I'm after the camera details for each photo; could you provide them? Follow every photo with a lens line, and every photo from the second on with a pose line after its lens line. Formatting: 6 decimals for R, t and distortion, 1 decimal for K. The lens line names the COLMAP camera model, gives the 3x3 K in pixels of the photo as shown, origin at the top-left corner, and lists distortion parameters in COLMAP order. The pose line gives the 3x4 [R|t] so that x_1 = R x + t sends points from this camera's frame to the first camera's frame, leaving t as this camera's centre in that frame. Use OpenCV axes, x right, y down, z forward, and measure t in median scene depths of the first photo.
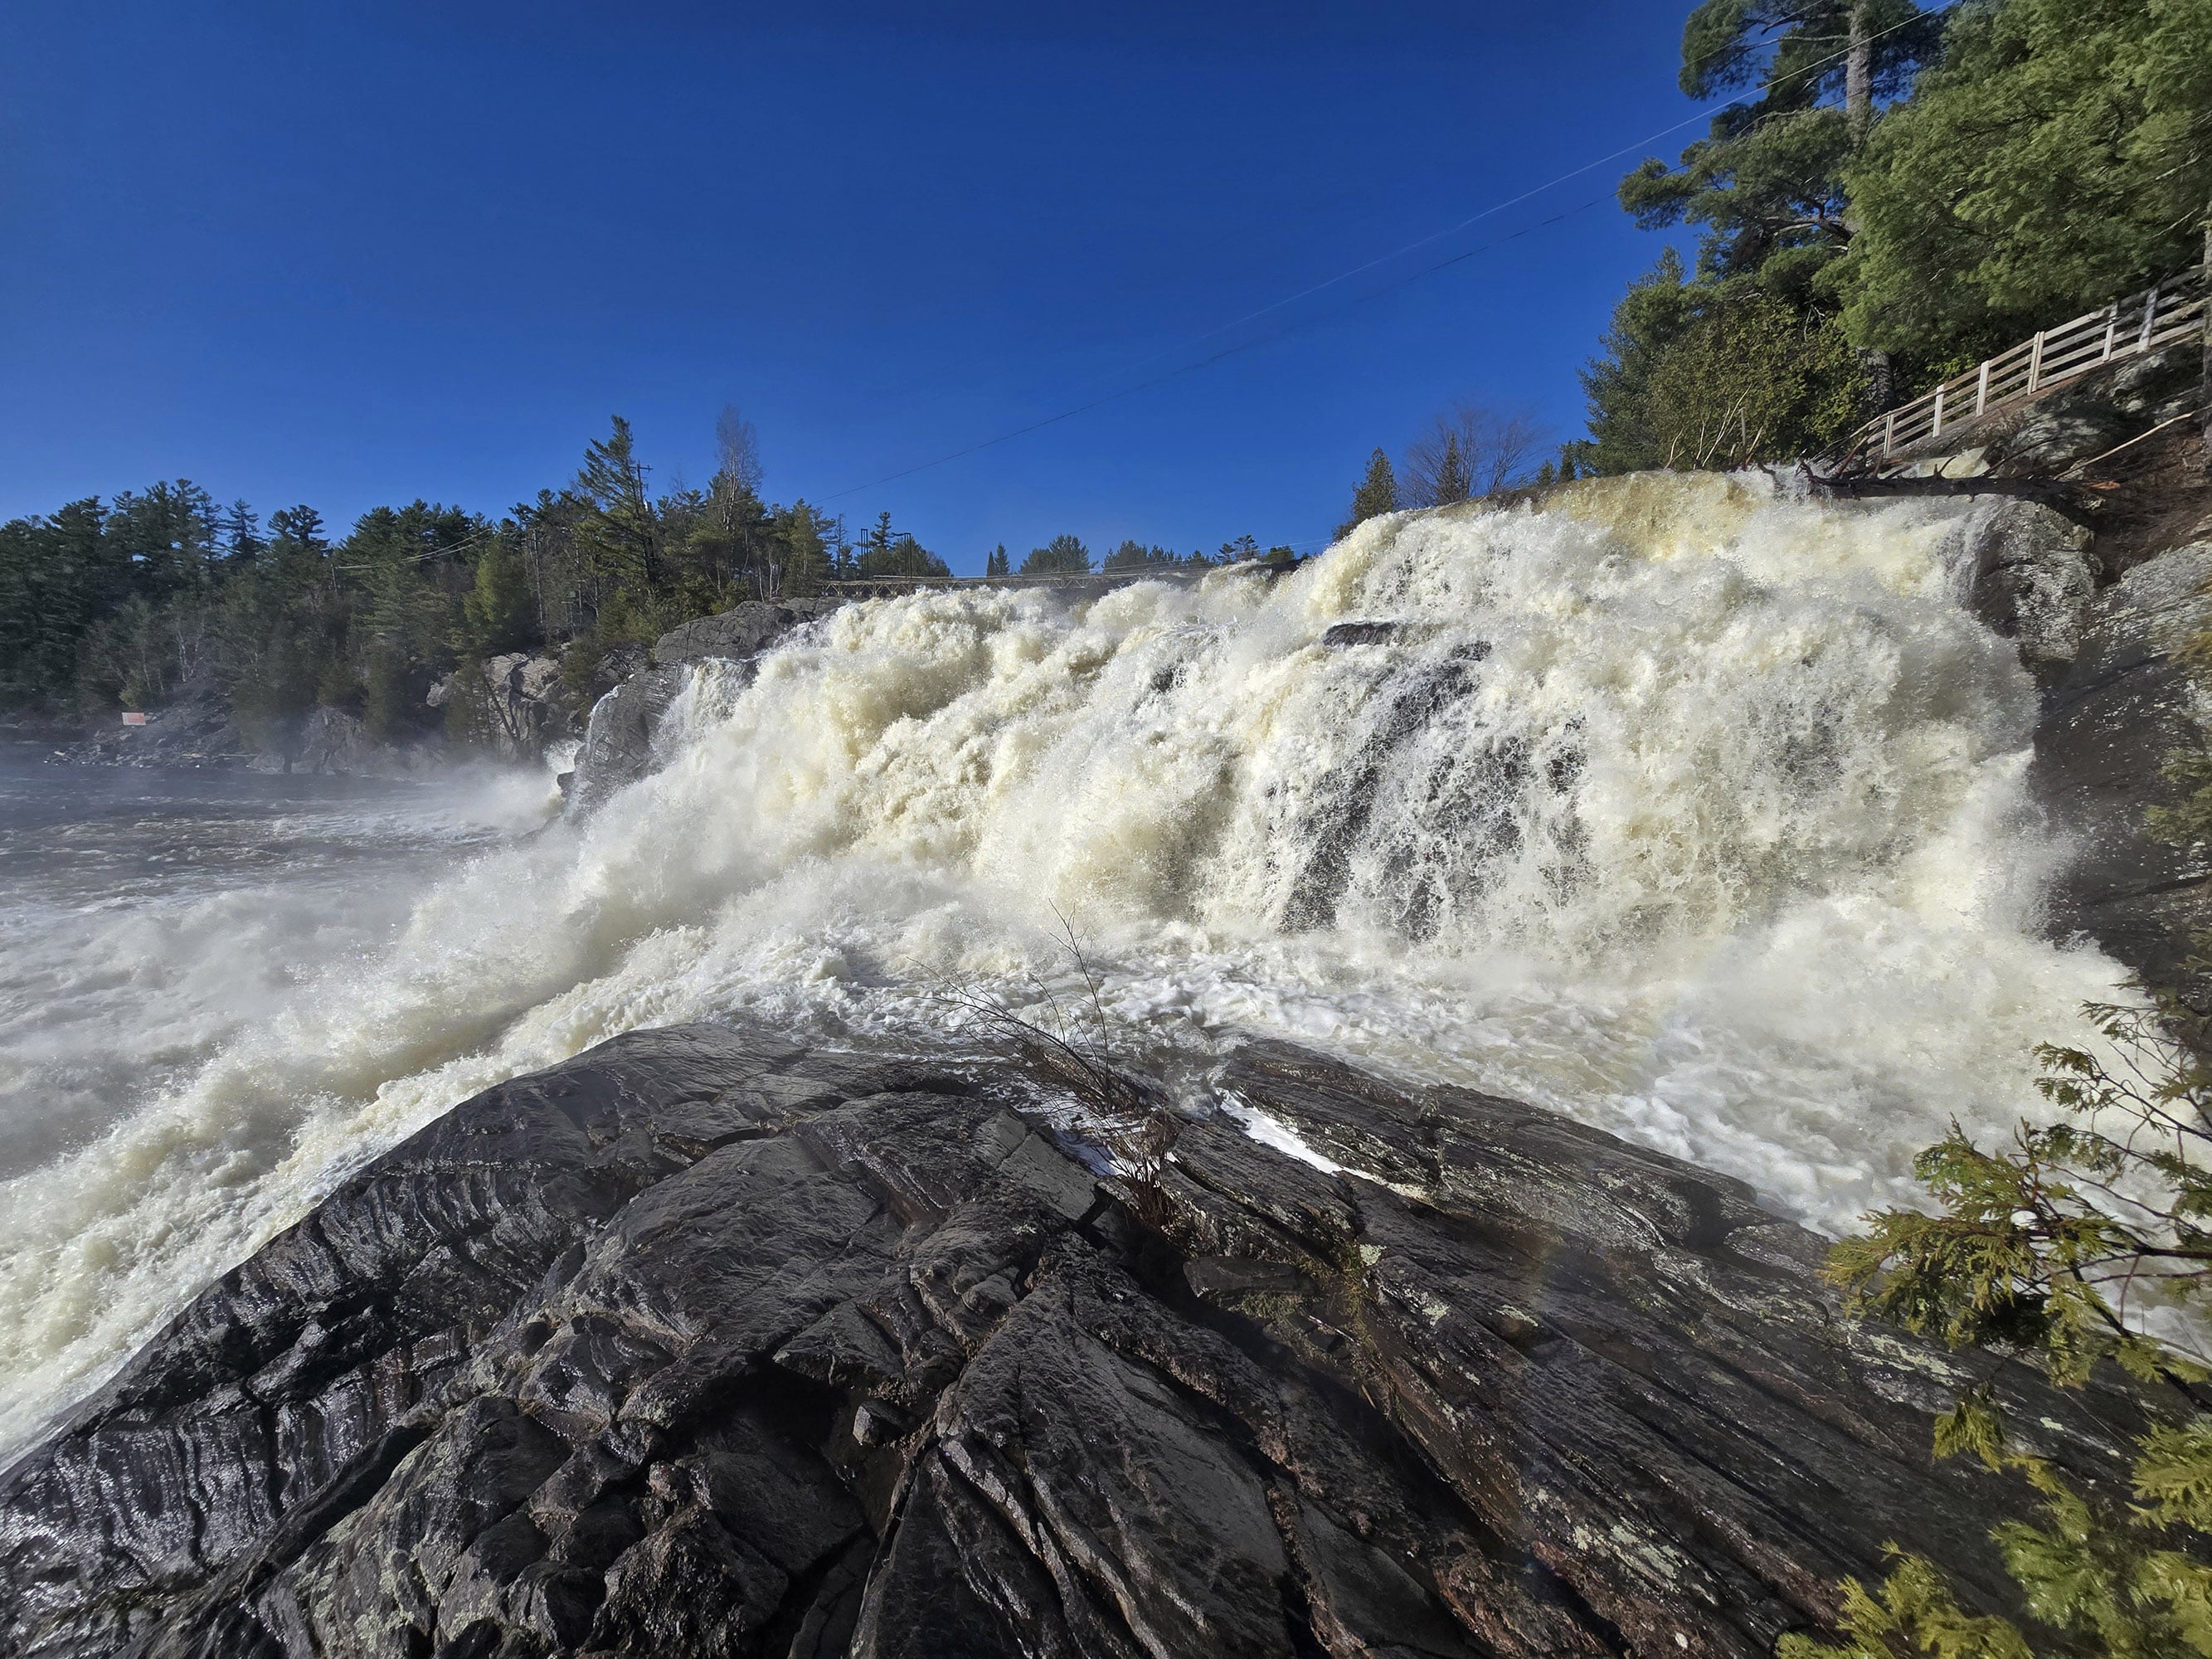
lens RADIAL K [[912.5, 0, 1096.7], [0, 912.5, 835.6], [0, 0, 1]] dist [-0.003502, 0.000660]
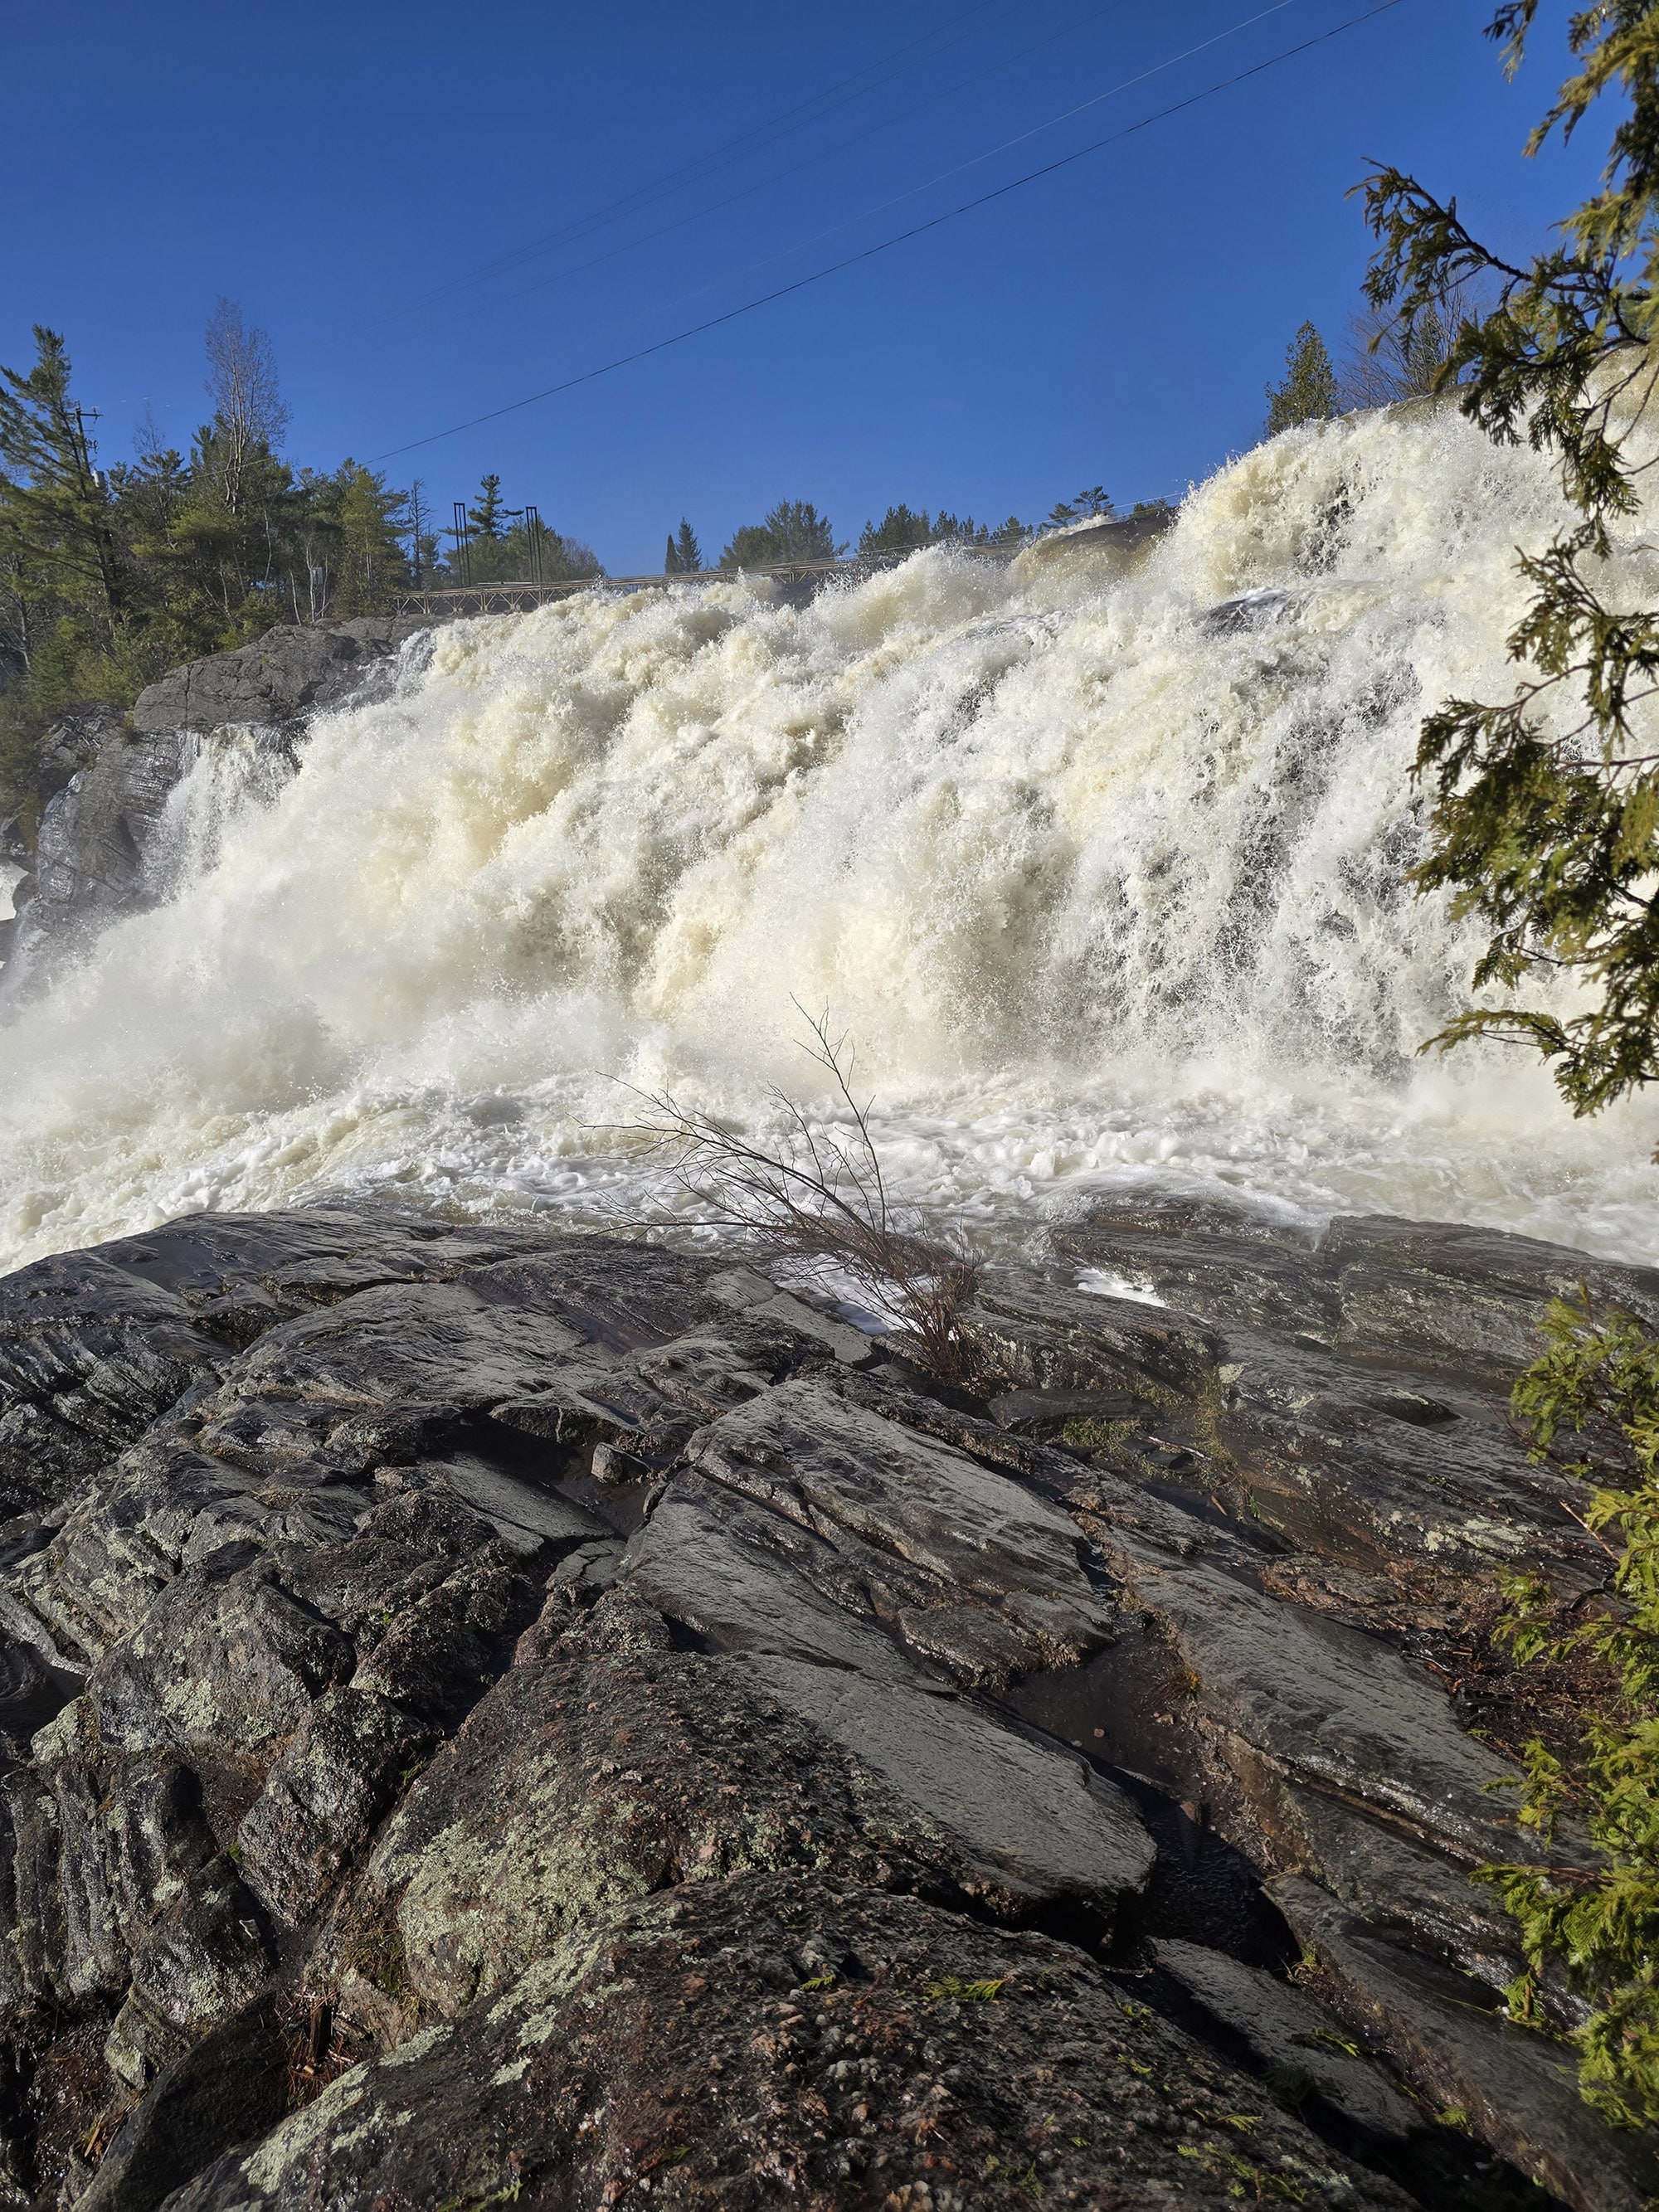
lens RADIAL K [[1493.7, 0, 852.2], [0, 1493.7, 1062.5], [0, 0, 1]] dist [0.063006, -0.052817]
pose [[0.999002, -0.043344, -0.010767, 0.004494], [0.043726, 0.998312, 0.038218, 0.081039], [0.009093, -0.038651, 0.999211, -0.148914]]
